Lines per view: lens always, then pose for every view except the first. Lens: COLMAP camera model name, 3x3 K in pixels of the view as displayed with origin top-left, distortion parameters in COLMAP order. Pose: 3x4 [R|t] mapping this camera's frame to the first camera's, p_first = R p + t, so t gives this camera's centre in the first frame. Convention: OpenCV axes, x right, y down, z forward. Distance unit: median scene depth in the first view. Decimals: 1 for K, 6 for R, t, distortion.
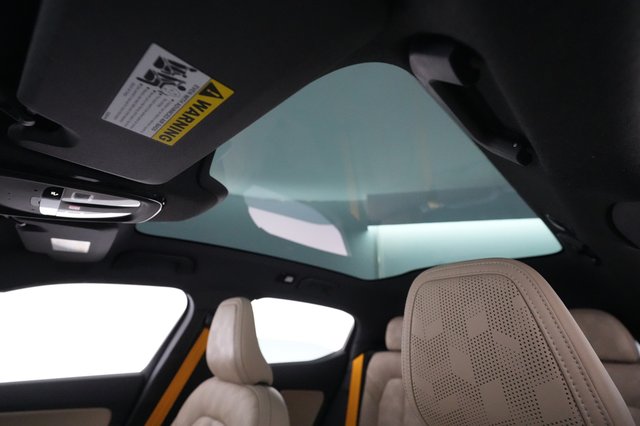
lens RADIAL K [[309.3, 0, 320.0], [0, 309.3, 213.0], [0, 0, 1]] dist [-0.003451, 0.000159]
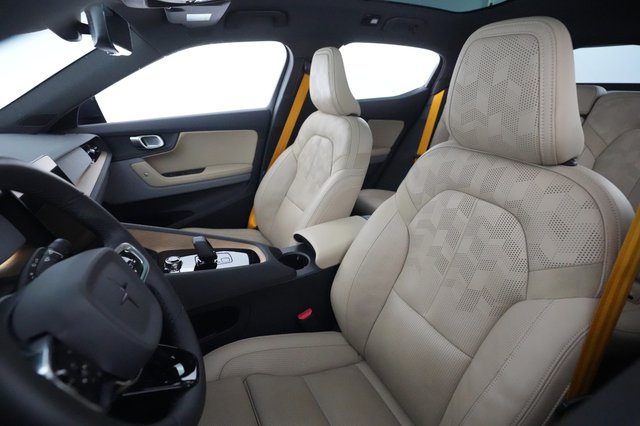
lens RADIAL K [[309.3, 0, 320.0], [0, 309.3, 213.0], [0, 0, 1]] dist [-0.003451, 0.000159]
pose [[0.963258, 0.078711, -0.256786, 0.052375], [0.131996, 0.693920, 0.707850, -0.122449], [0.233905, -0.715737, 0.658034, -0.222824]]
